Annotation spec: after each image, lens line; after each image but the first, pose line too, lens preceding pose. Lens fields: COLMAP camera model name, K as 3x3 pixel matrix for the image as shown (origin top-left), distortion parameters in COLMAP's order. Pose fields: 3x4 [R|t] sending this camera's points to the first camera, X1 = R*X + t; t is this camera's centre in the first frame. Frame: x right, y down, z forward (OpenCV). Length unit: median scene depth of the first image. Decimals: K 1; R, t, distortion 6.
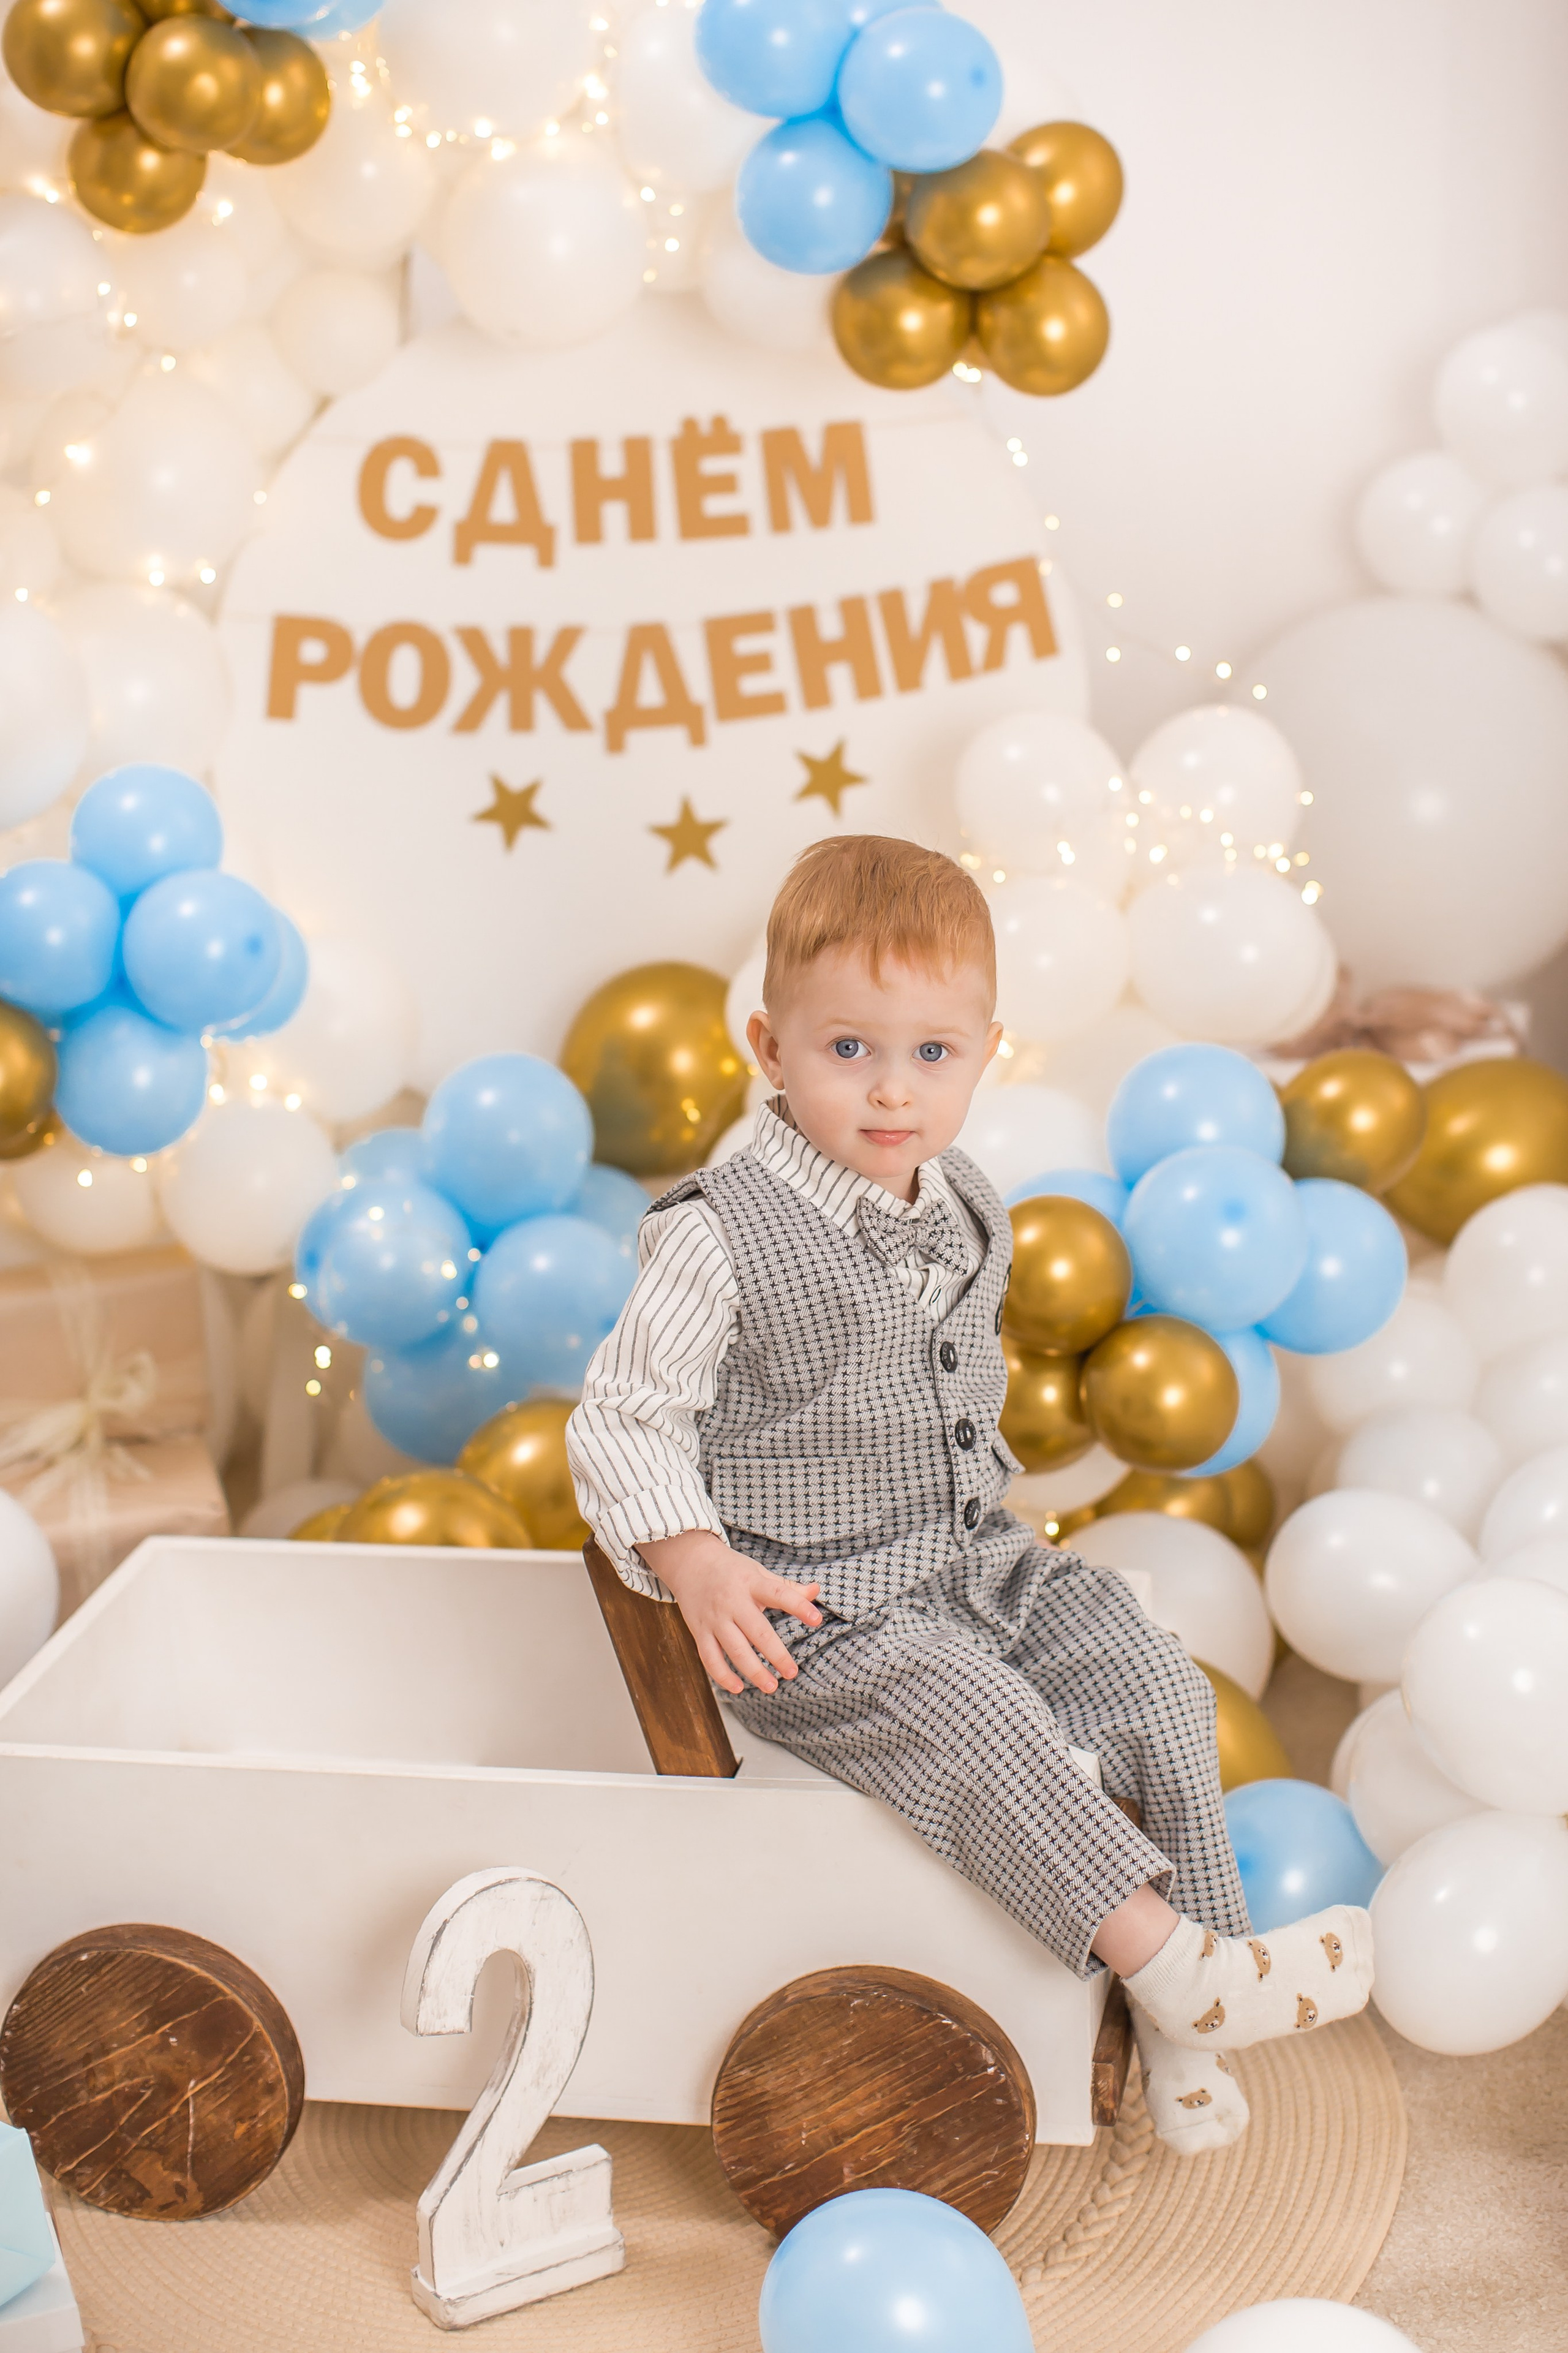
lens RADIAL K [[3501.8, 0, 818.7], [0, 3501.8, 1111.5], [0, 0, 1]] dist [-0.169809, 0.205804]
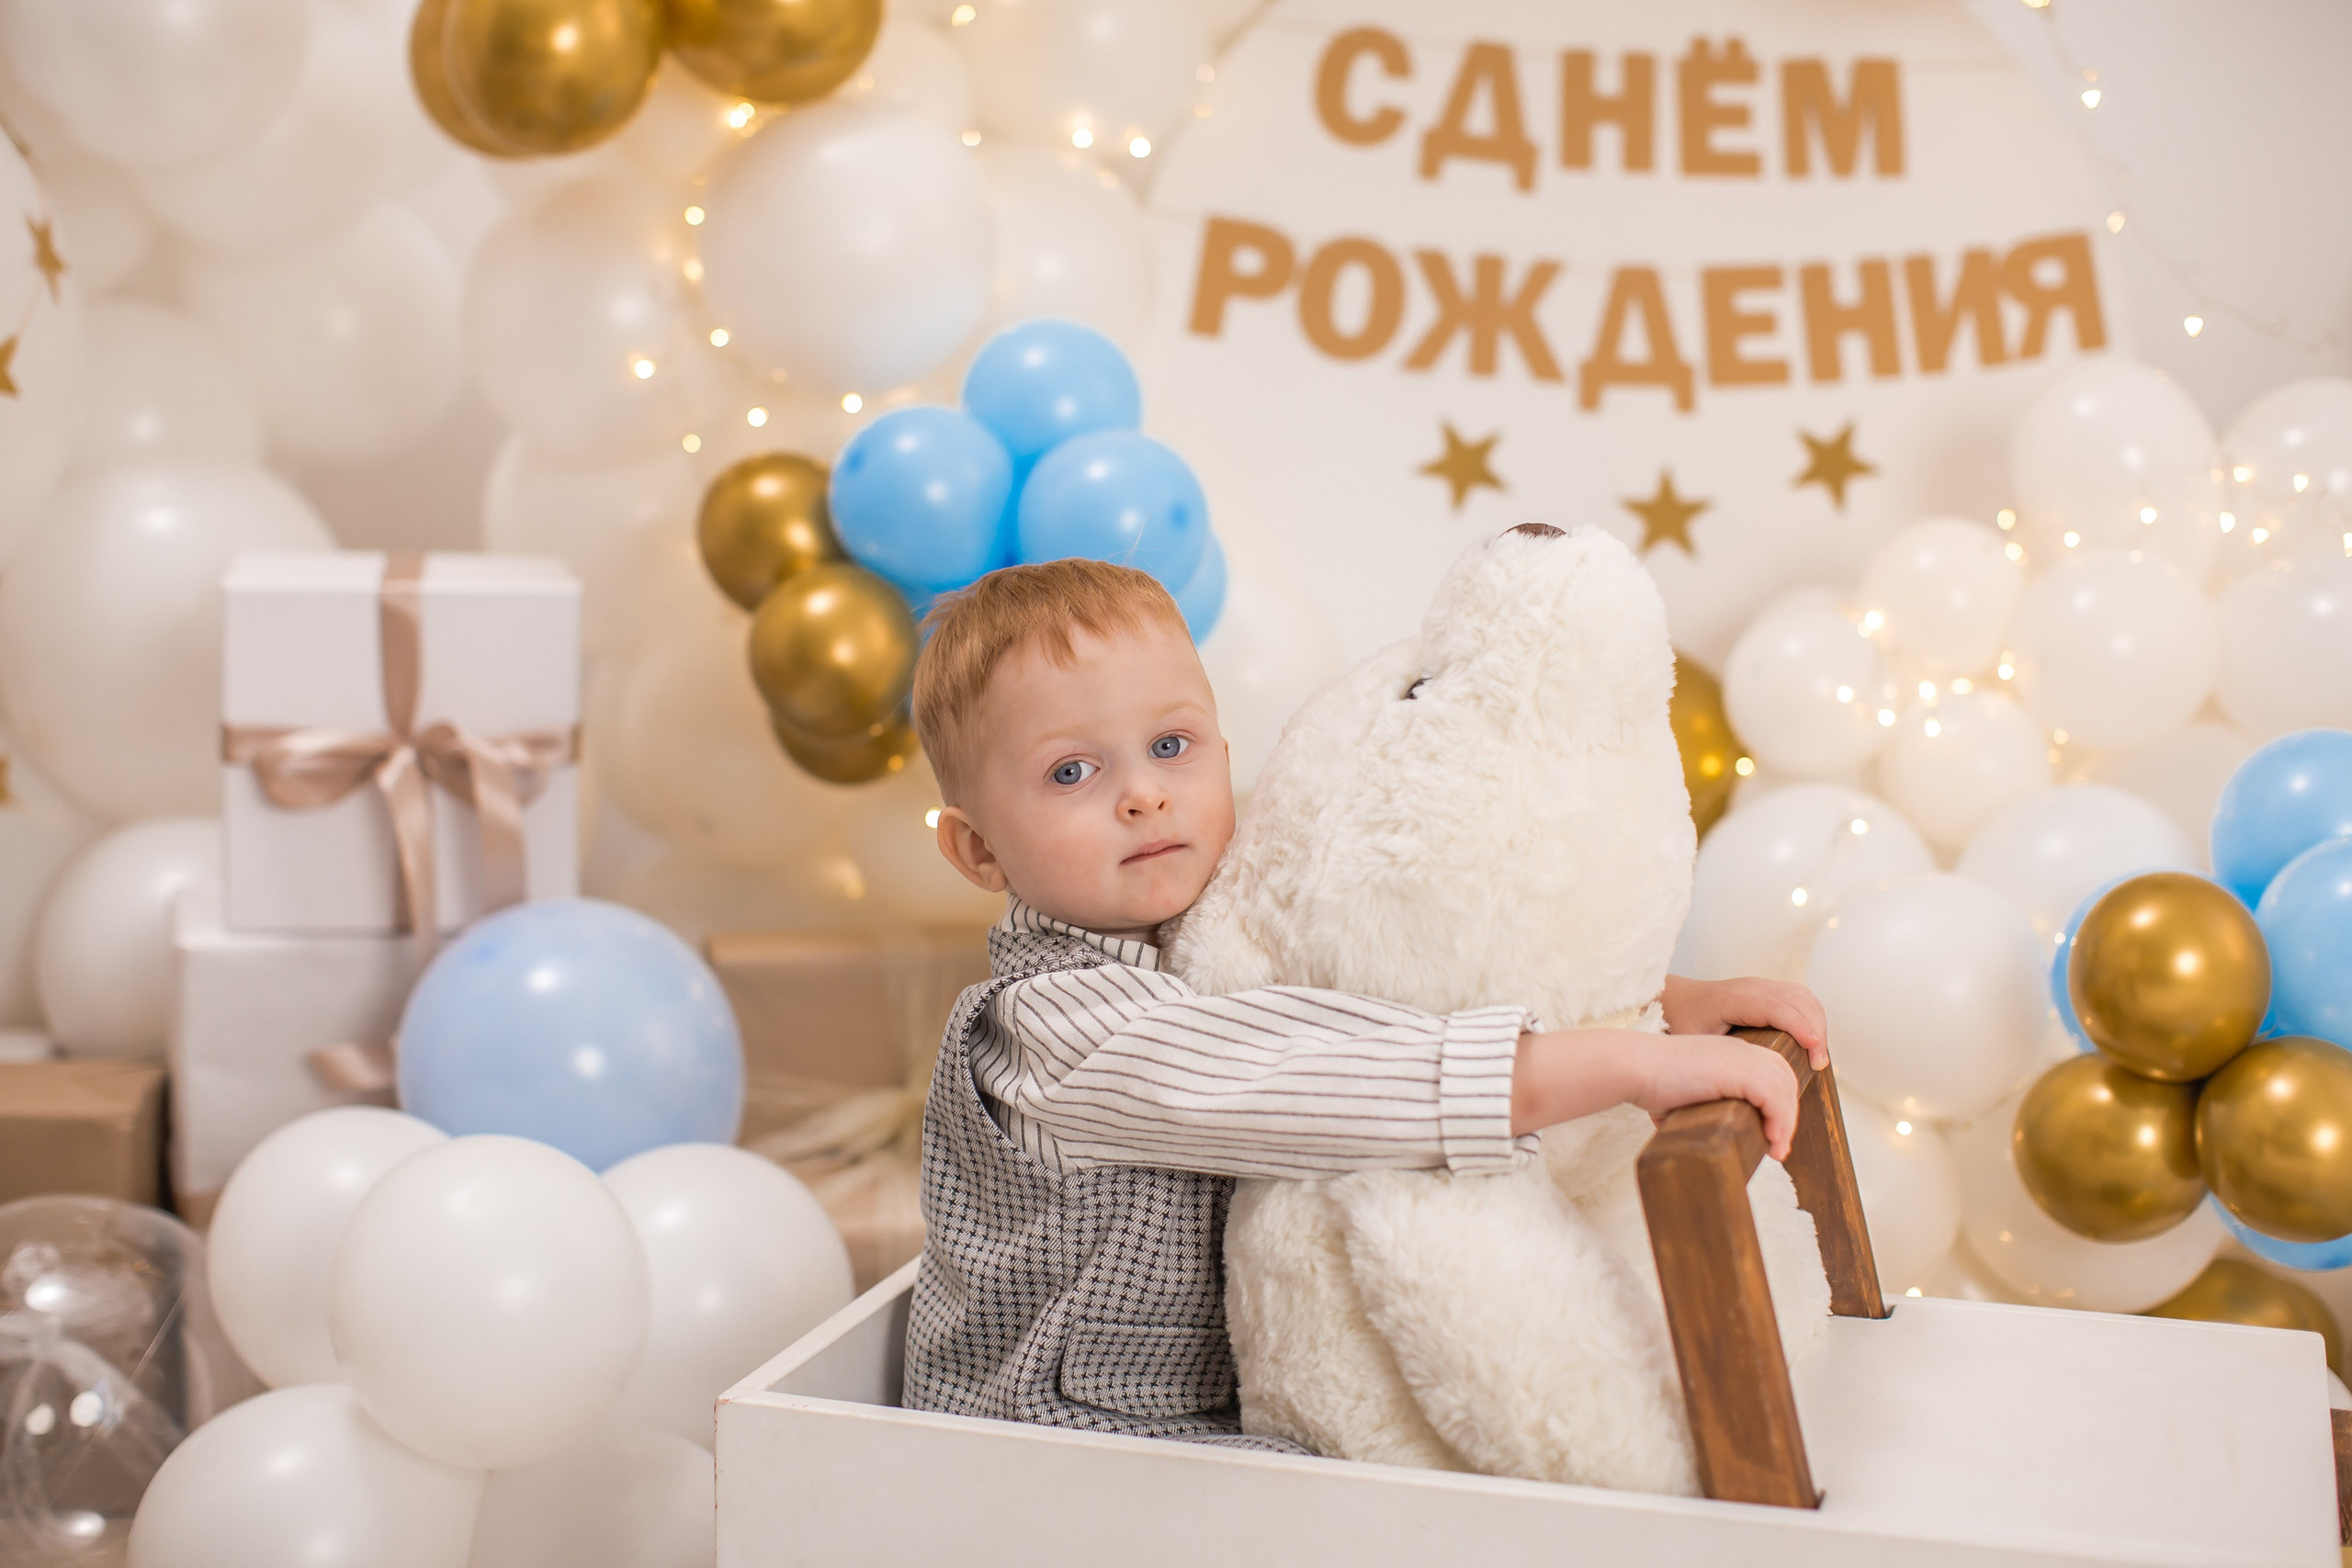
lens RADIAL K [[3278.8, 0, 1221.7], [0, 3278.8, 839.3], [0, 0, 1]] dist [-0.180443, 0.245374]
pose [[0.992036, 0.078292, -0.098667, -0.060819], [-0.088416, 0.990765, -0.102799, 0.091595], [0.089707, 0.110704, 0.989797, 0.217038]]
